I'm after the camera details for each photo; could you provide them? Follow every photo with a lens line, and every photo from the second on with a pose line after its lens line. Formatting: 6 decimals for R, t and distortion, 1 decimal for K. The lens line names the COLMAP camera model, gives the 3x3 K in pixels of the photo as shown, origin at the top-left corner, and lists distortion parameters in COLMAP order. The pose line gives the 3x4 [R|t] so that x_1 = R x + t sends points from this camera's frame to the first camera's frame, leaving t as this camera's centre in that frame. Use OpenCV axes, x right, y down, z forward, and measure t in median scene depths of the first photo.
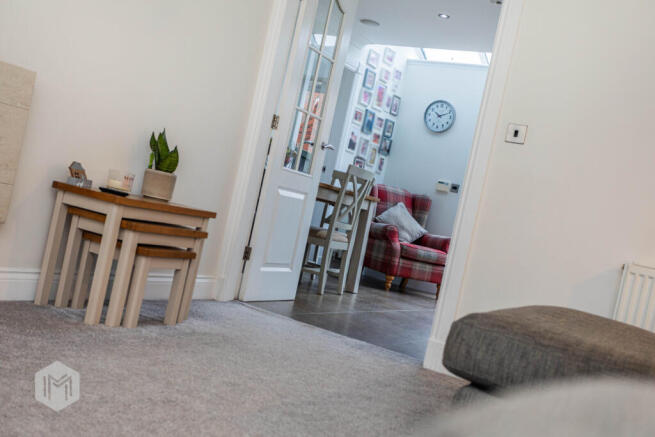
lens RADIAL K [[720.5, 0, 327.5], [0, 720.5, 218.5], [0, 0, 1]] dist [-0.005360, -0.009879]
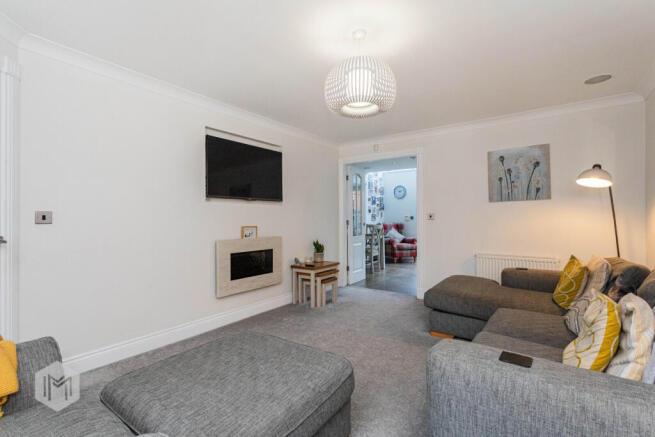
lens RADIAL K [[306.7, 0, 327.5], [0, 306.7, 218.5], [0, 0, 1]] dist [0.001426, 0.000114]
pose [[0.972097, -0.214563, -0.094819, -0.021691], [0.211581, 0.976518, -0.040574, -0.087098], [0.101298, 0.019380, 0.994667, -0.190725]]
